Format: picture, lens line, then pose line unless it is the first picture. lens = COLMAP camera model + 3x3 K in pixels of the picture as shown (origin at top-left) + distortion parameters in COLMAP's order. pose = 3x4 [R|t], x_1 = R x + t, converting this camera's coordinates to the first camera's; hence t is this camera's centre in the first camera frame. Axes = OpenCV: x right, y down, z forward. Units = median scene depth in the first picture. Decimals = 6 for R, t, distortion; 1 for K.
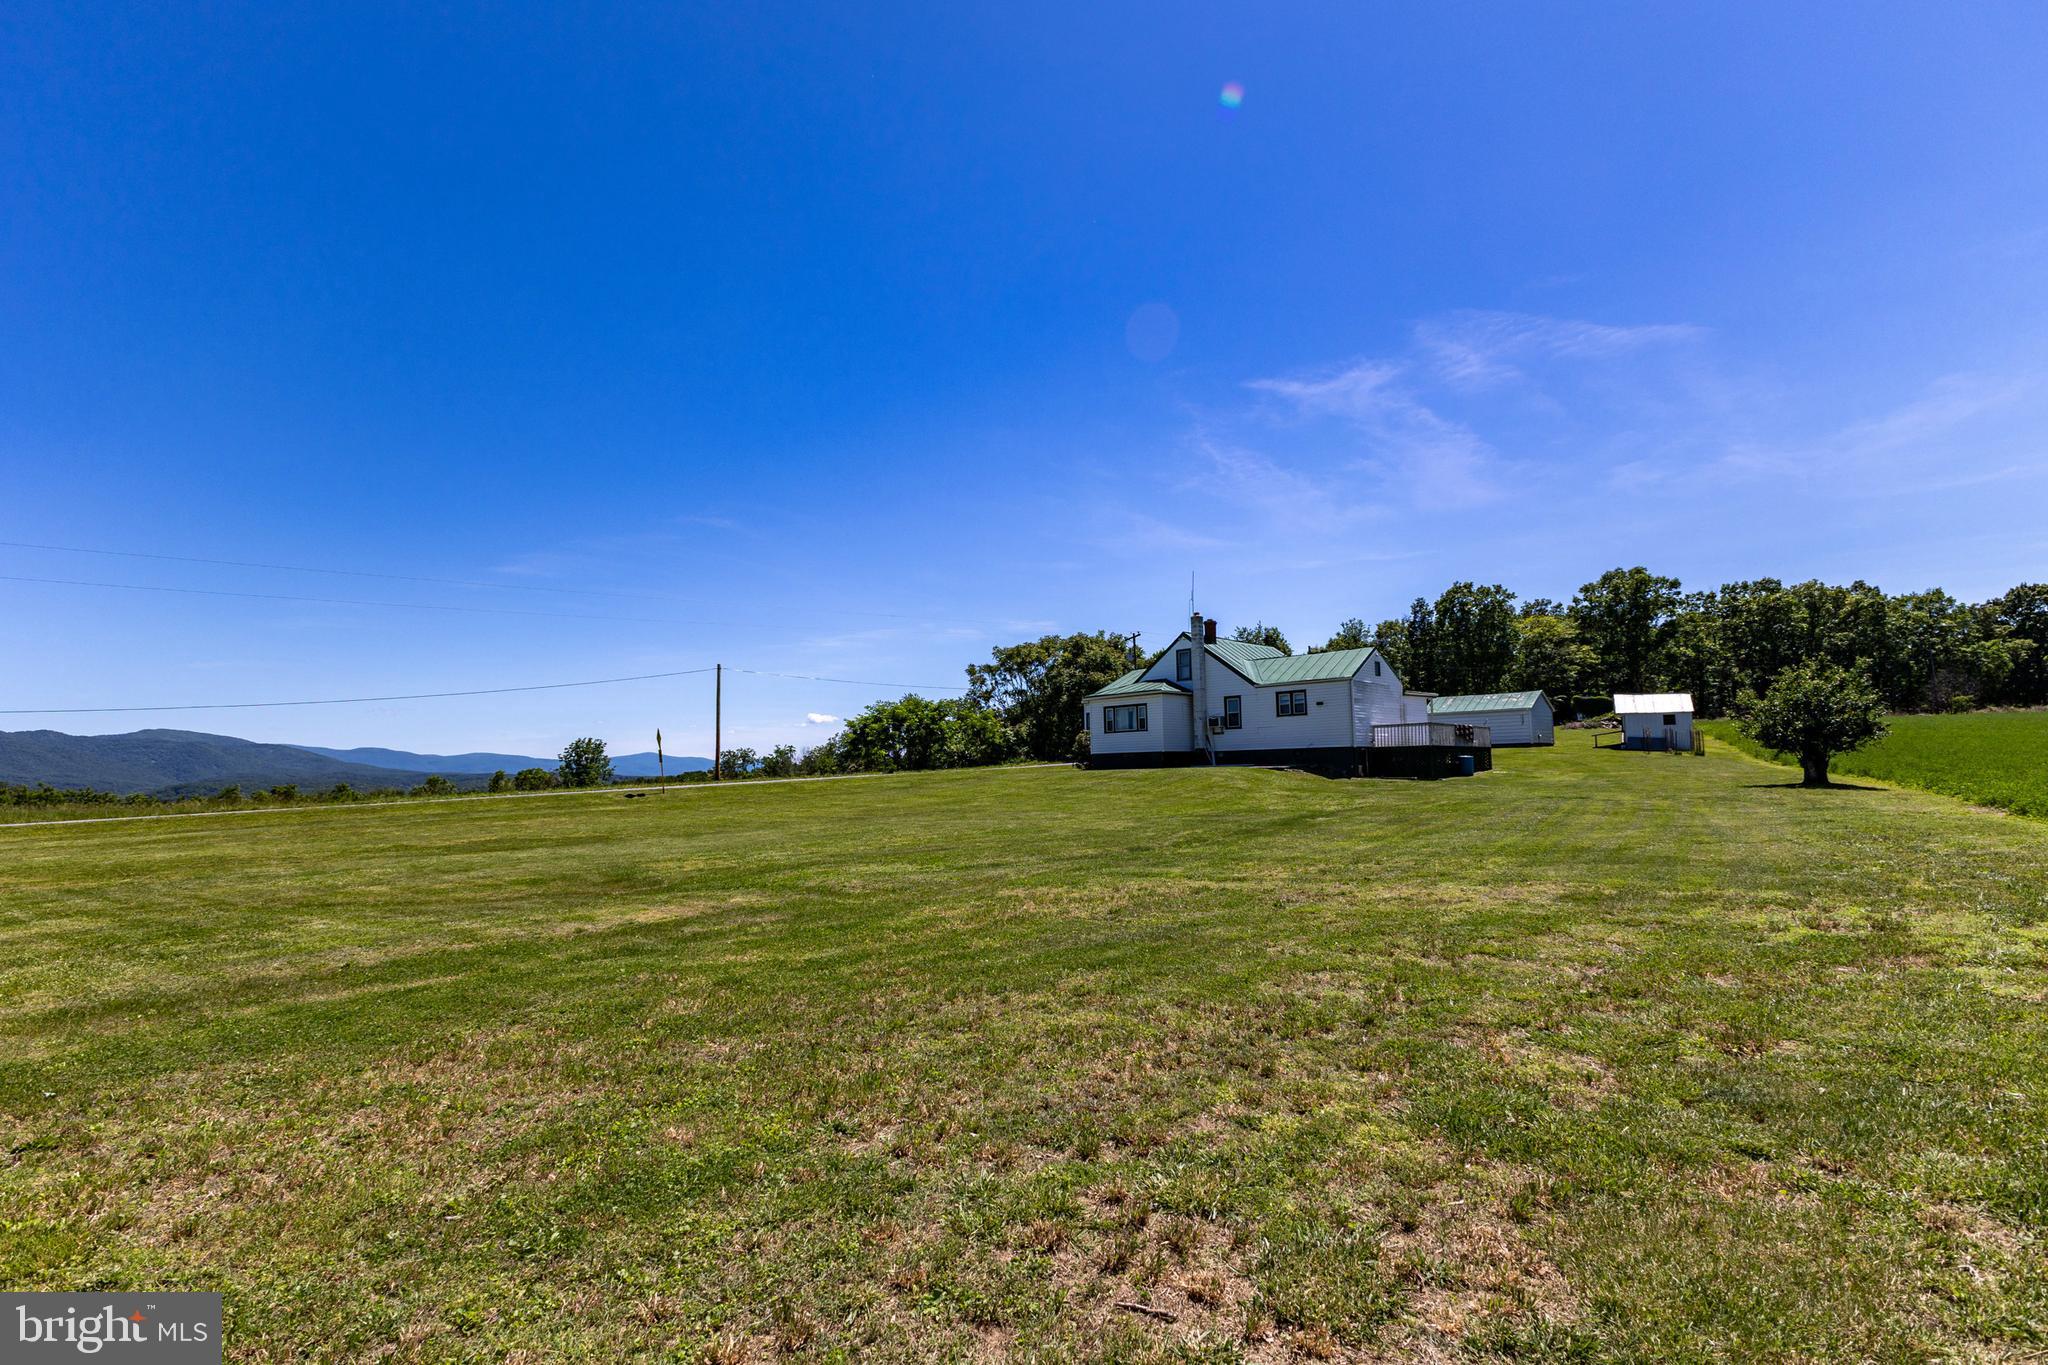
lens RADIAL K [[934.6, 0, 1015.2], [0, 934.6, 678.9], [0, 0, 1]] dist [-0.000063, -0.000074]
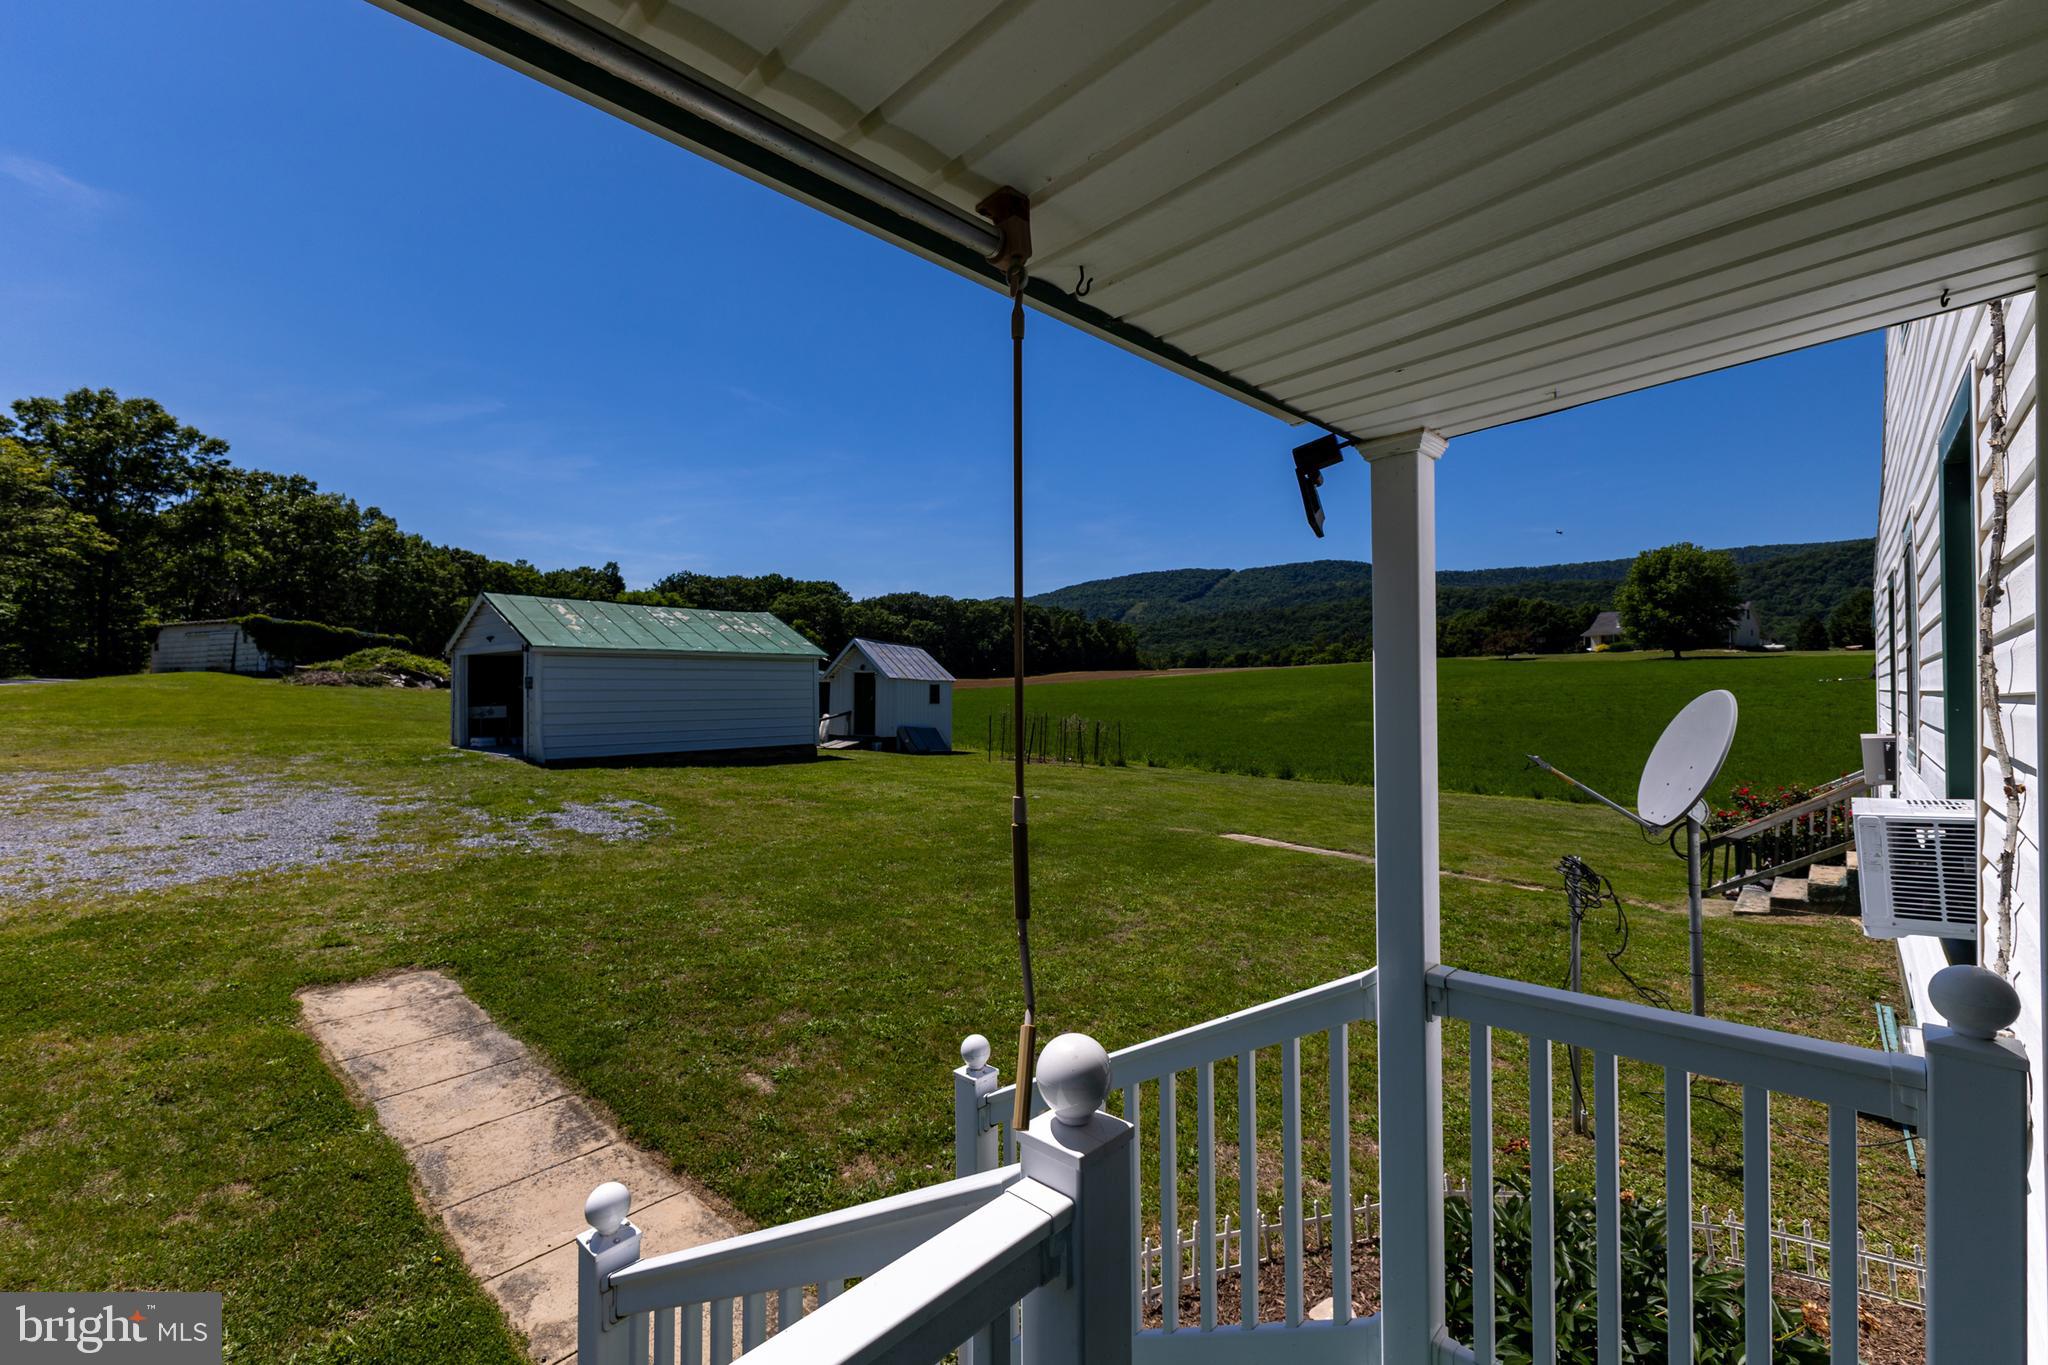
lens RADIAL K [[883.8, 0, 1023.3], [0, 883.8, 688.9], [0, 0, 1]] dist [0.013234, -0.002201]
pose [[-0.044491, 0.019885, 0.998812, 0.093501], [-0.093650, 0.995316, -0.023987, 0.025138], [-0.994611, -0.094606, -0.042420, 0.504953]]
